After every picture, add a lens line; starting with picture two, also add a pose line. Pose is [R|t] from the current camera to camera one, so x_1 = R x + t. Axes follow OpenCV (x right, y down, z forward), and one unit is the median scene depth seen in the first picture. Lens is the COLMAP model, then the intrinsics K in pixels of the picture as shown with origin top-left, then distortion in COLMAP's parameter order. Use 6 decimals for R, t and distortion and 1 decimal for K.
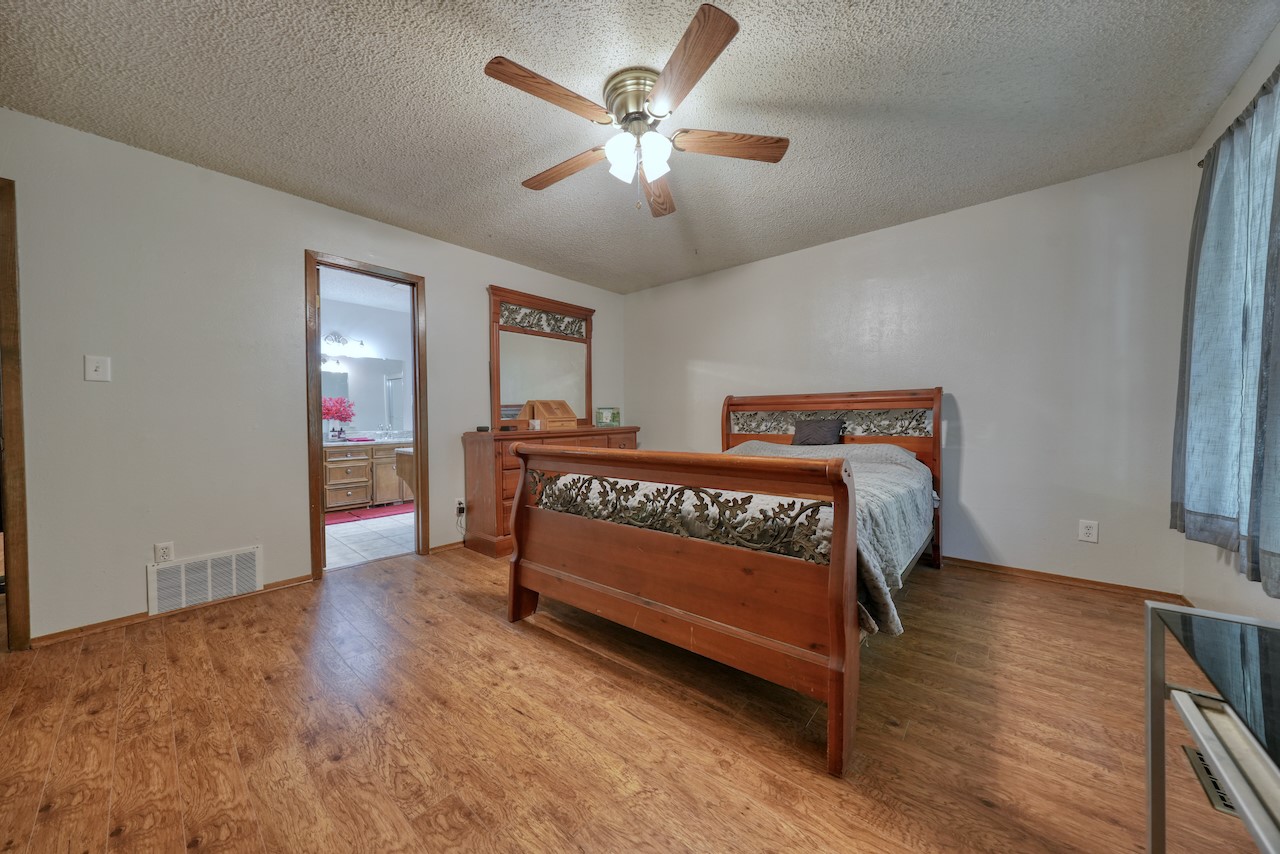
lens RADIAL K [[431.2, 0, 640.0], [0, 431.2, 427.0], [0, 0, 1]] dist [-0.002848, 0.000026]
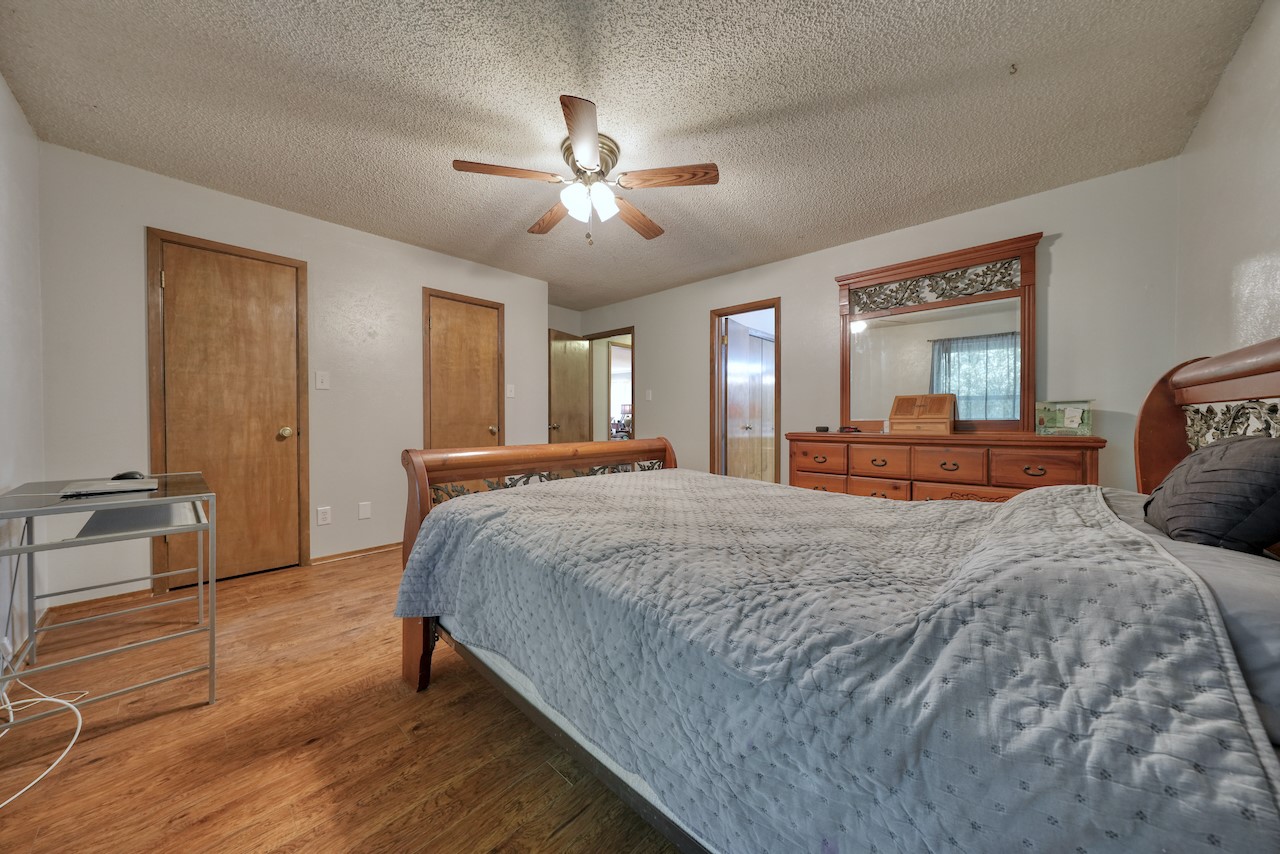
lens RADIAL K [[431.2, 0, 640.0], [0, 431.2, 427.0], [0, 0, 1]] dist [-0.002848, 0.000026]
pose [[-0.043795, 0.024616, -0.998737, 0.684544], [-0.023569, 0.999393, 0.025665, -0.018645], [0.998762, 0.024664, -0.043189, 0.683948]]
